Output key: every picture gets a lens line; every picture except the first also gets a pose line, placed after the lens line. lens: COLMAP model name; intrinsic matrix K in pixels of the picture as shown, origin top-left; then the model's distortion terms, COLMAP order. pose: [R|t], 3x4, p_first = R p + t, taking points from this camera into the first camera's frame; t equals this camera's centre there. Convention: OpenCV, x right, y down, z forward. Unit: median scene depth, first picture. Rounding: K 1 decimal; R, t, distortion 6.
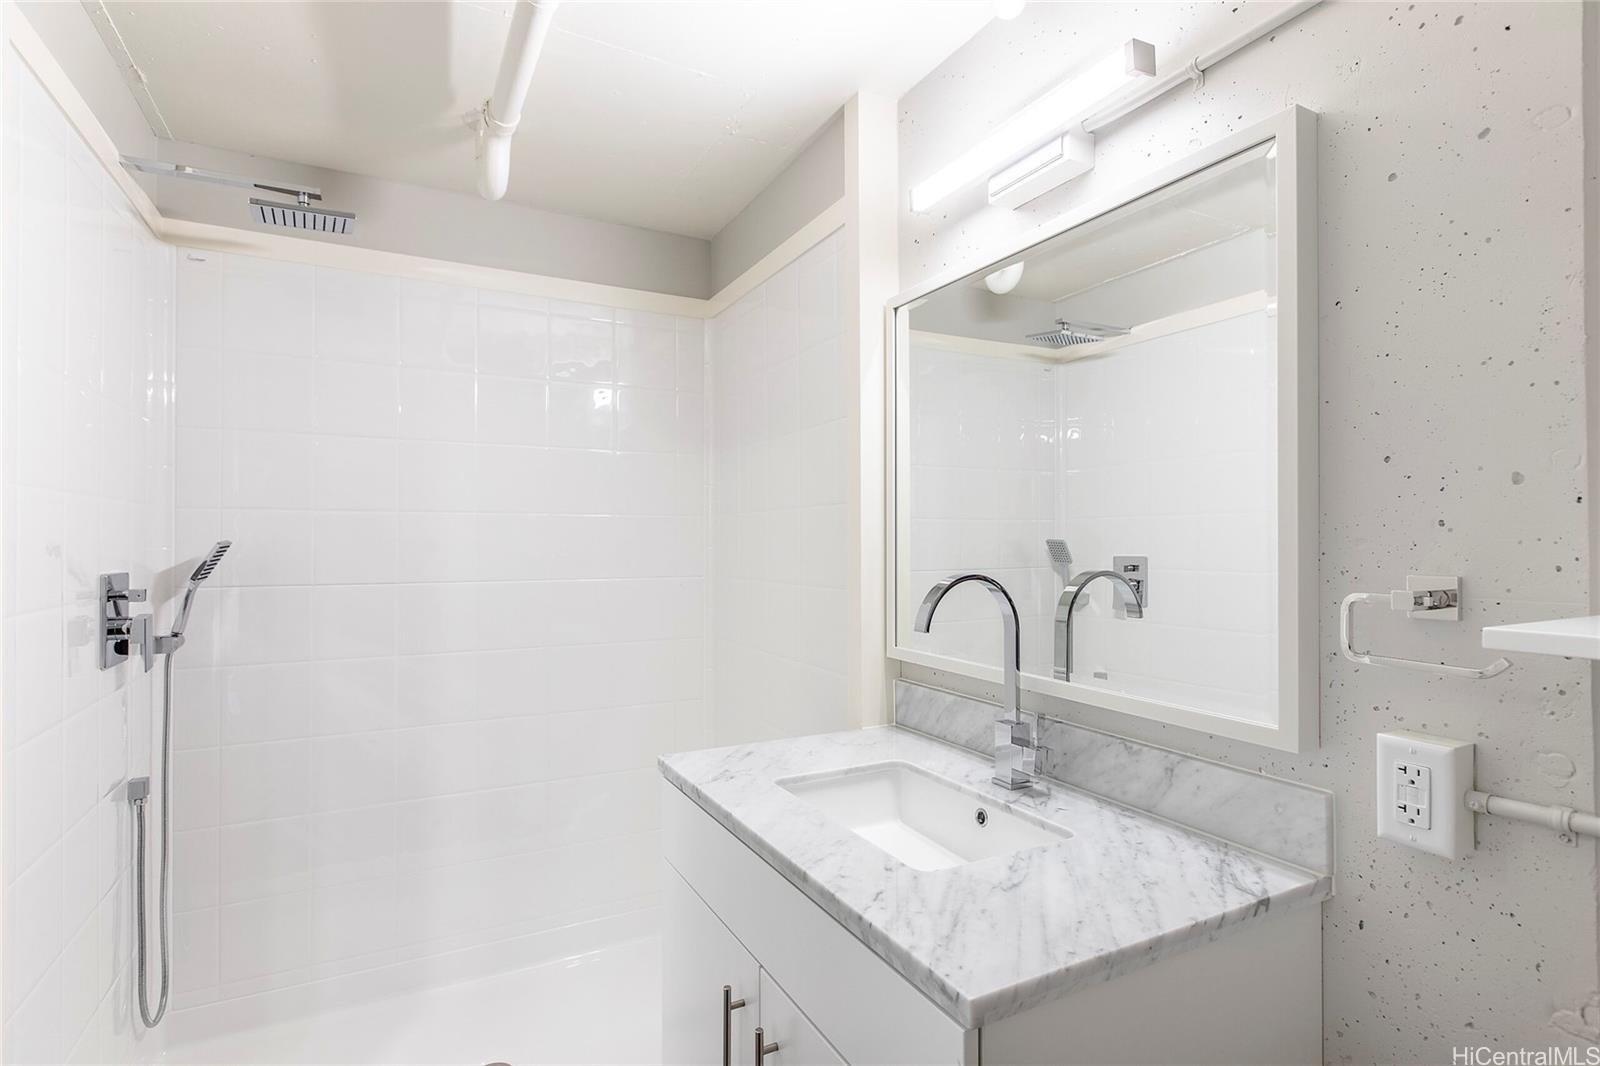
lens RADIAL K [[801.2, 0, 800.0], [0, 801.2, 533.0], [0, 0, 1]] dist [-0.001228, -0.000707]
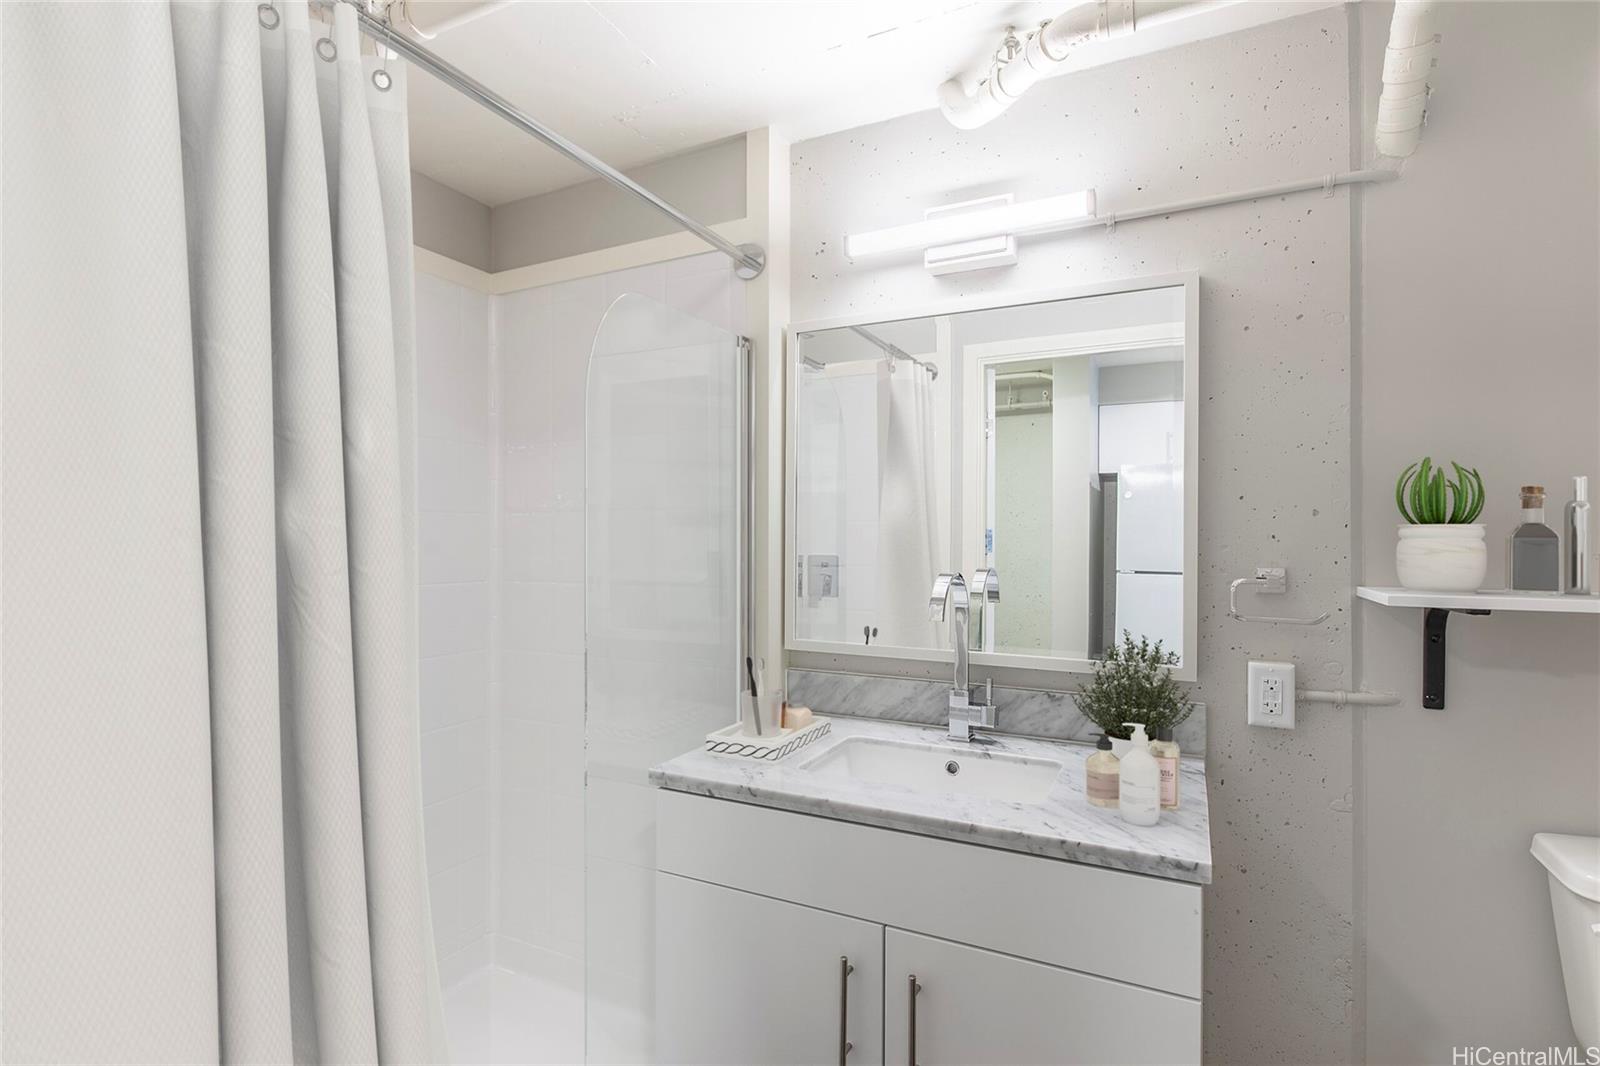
lens RADIAL K [[782.1, 0, 800.0], [0, 782.1, 533.0], [0, 0, 1]] dist [-0.000389, -0.000119]
pose [[0.805686, 0.010288, 0.592253, -0.707793], [-0.011428, 0.999933, -0.001824, -0.003855], [-0.592232, -0.005299, 0.805750, 0.172750]]
